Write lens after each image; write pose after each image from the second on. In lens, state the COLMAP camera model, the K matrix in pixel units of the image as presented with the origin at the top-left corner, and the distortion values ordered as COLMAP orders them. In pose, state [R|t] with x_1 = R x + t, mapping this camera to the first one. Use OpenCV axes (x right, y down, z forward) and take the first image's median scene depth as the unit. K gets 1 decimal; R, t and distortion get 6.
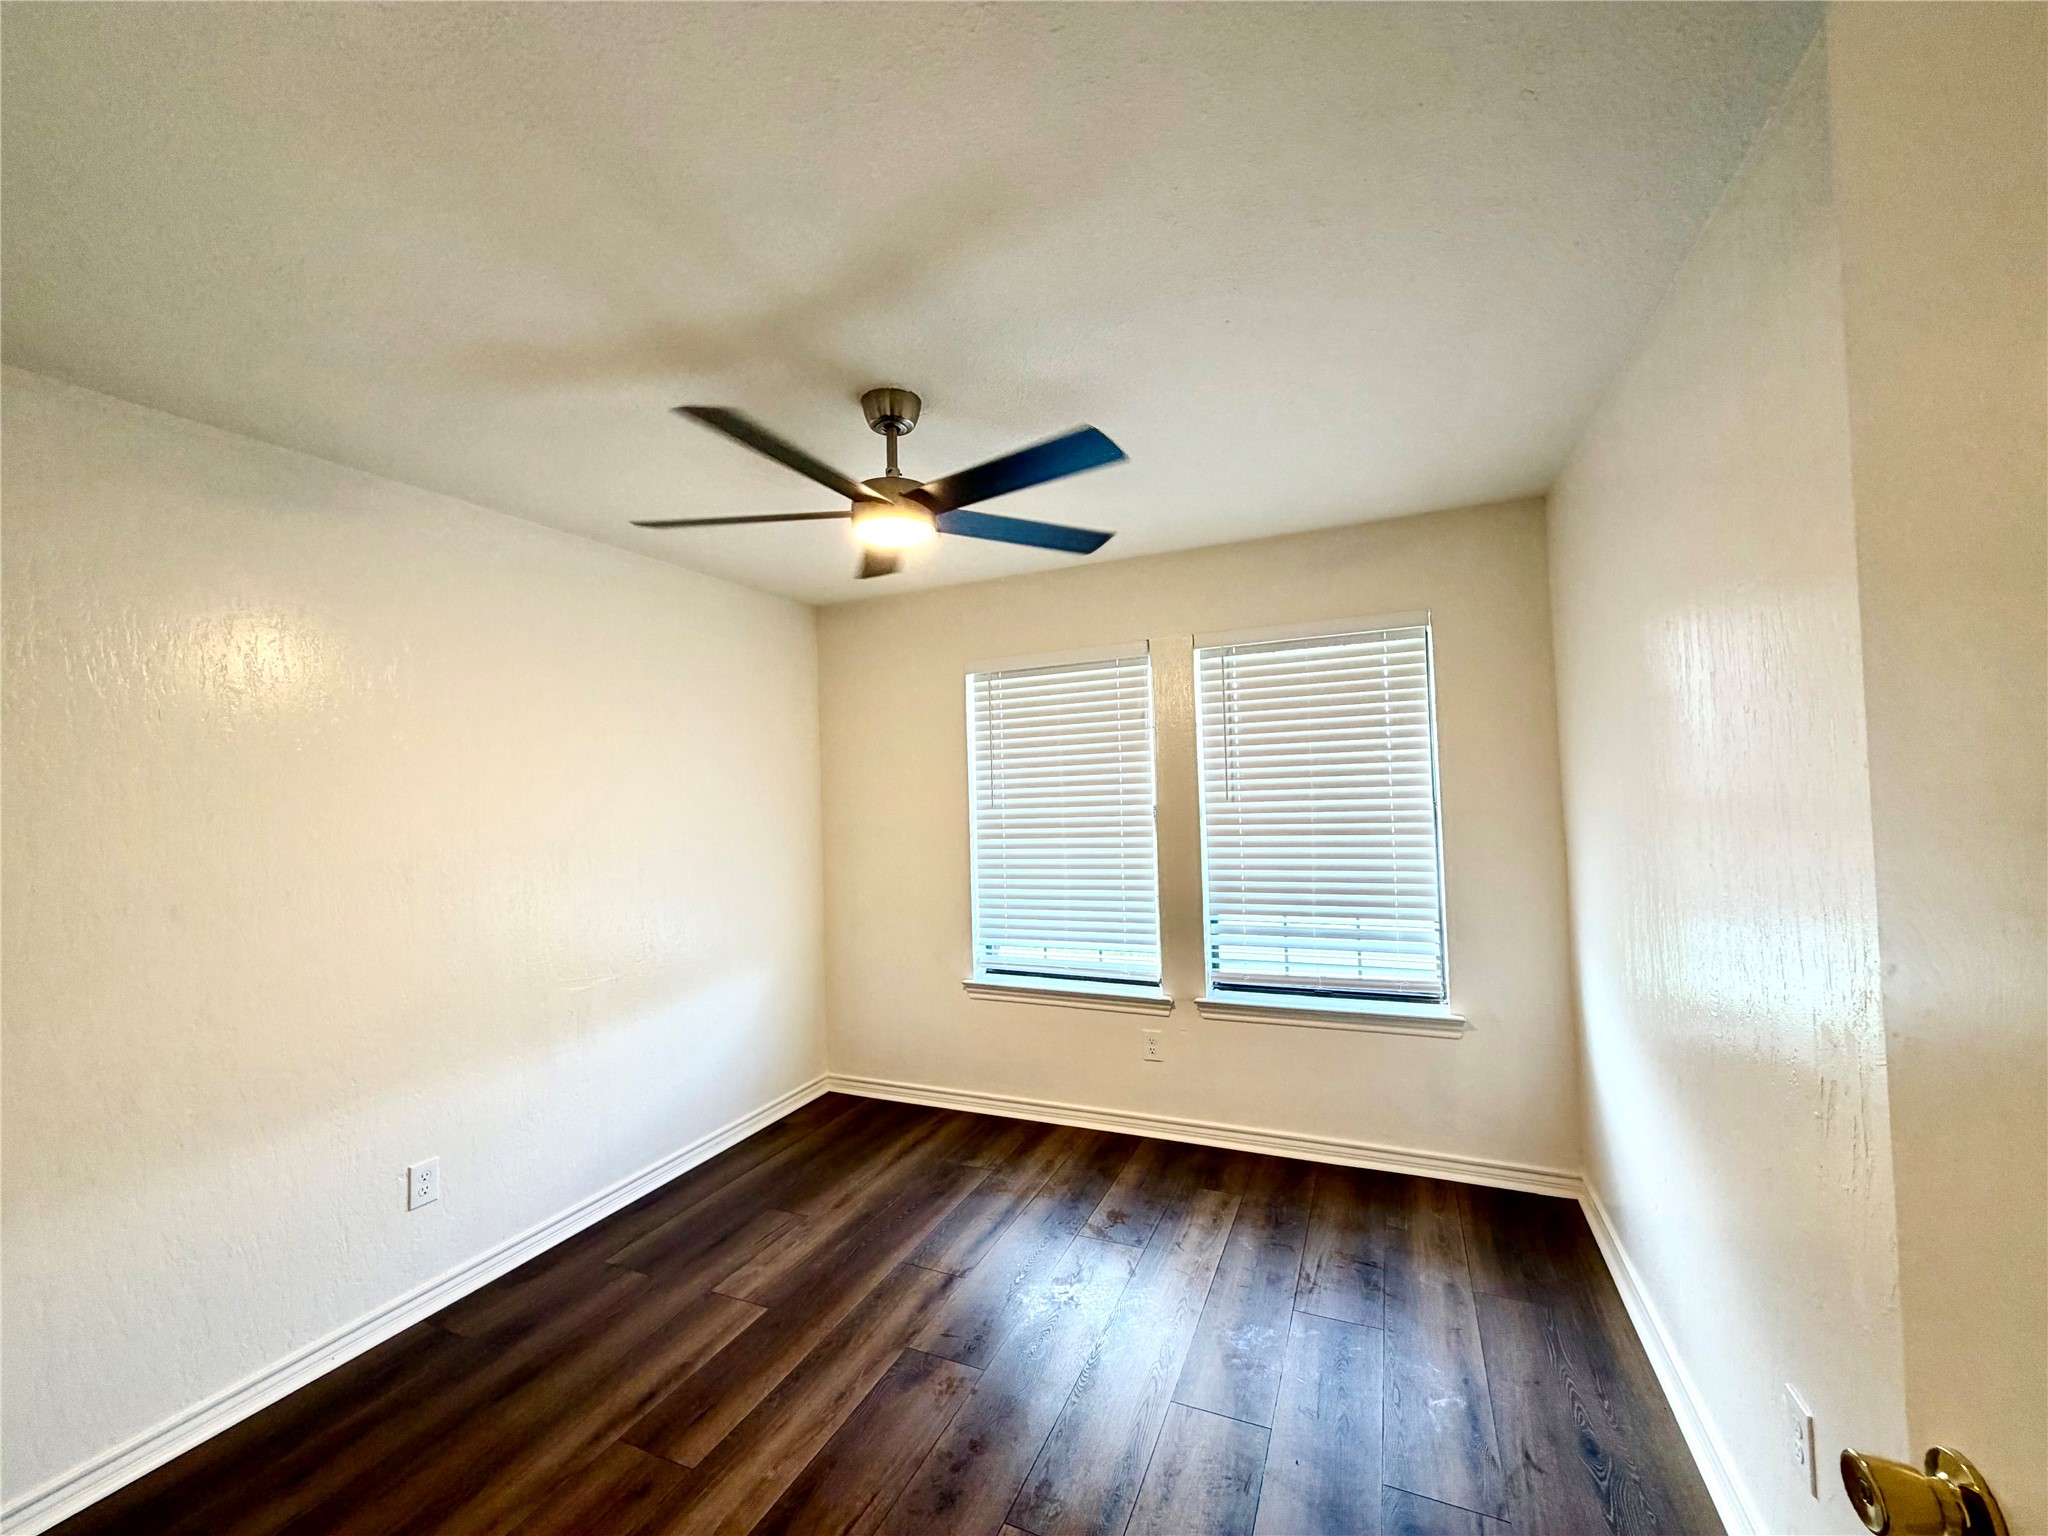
lens RADIAL K [[817.1, 0, 1018.7], [0, 817.1, 768.1], [0, 0, 1]] dist [0.000078, -0.000171]
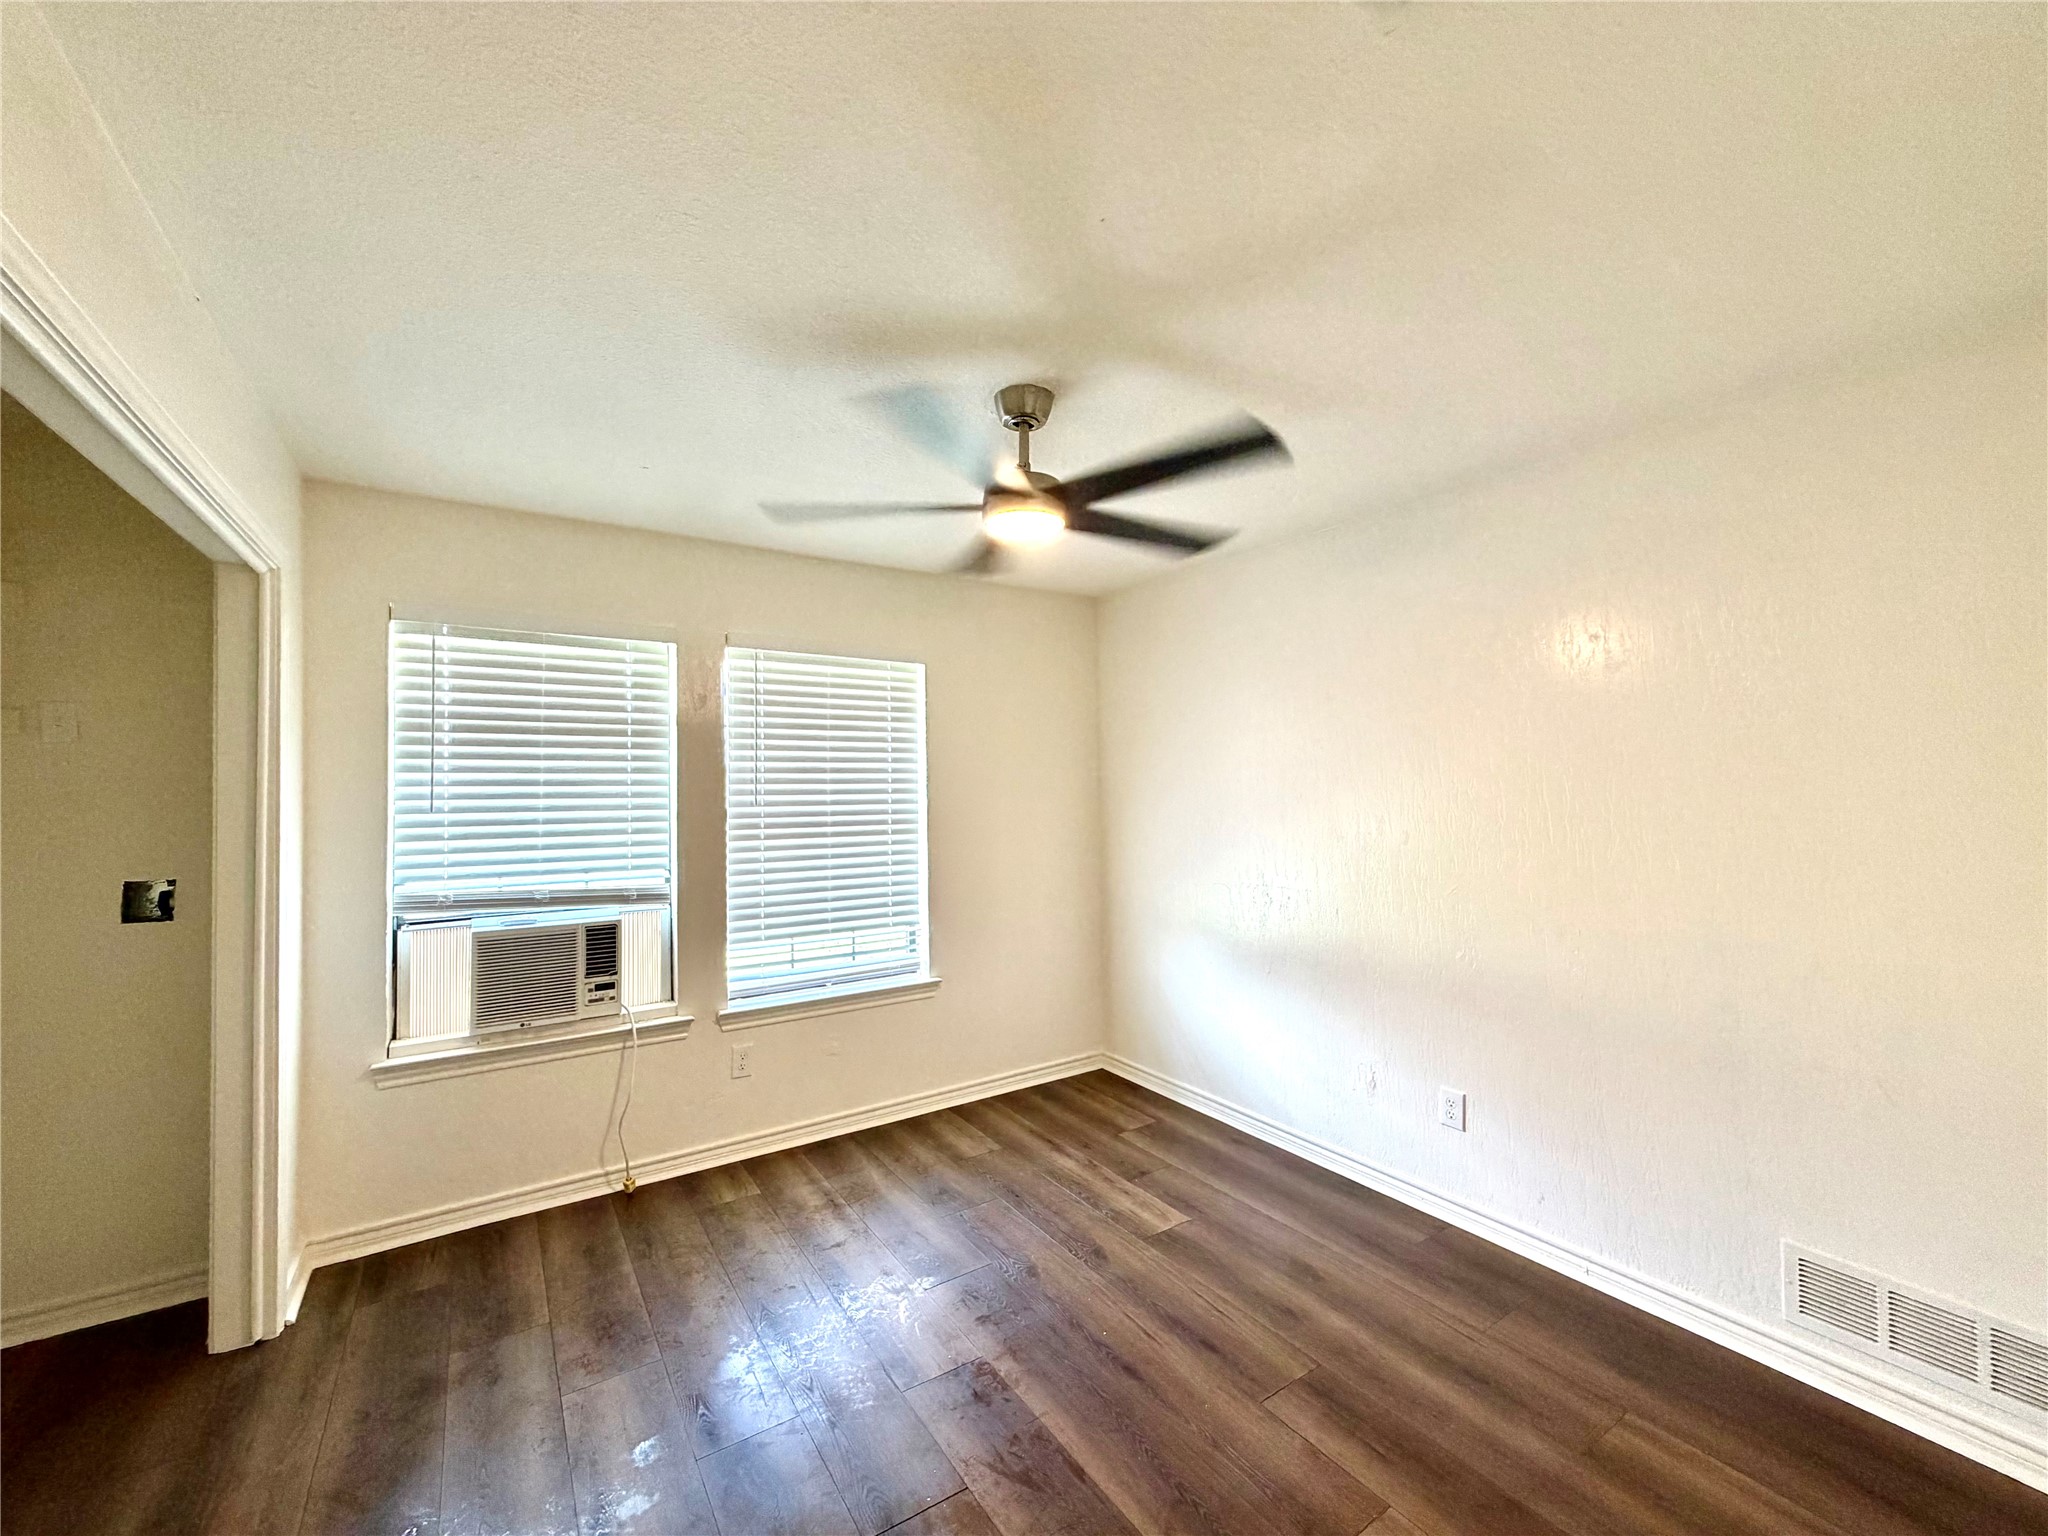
lens RADIAL K [[825.4, 0, 1022.3], [0, 825.4, 778.1], [0, 0, 1]] dist [0.000110, -0.000034]
pose [[0.539116, 0.038374, 0.841357, -0.401660], [-0.032536, 0.999165, -0.024723, 0.021794], [-0.841603, -0.014046, 0.539915, 0.184209]]
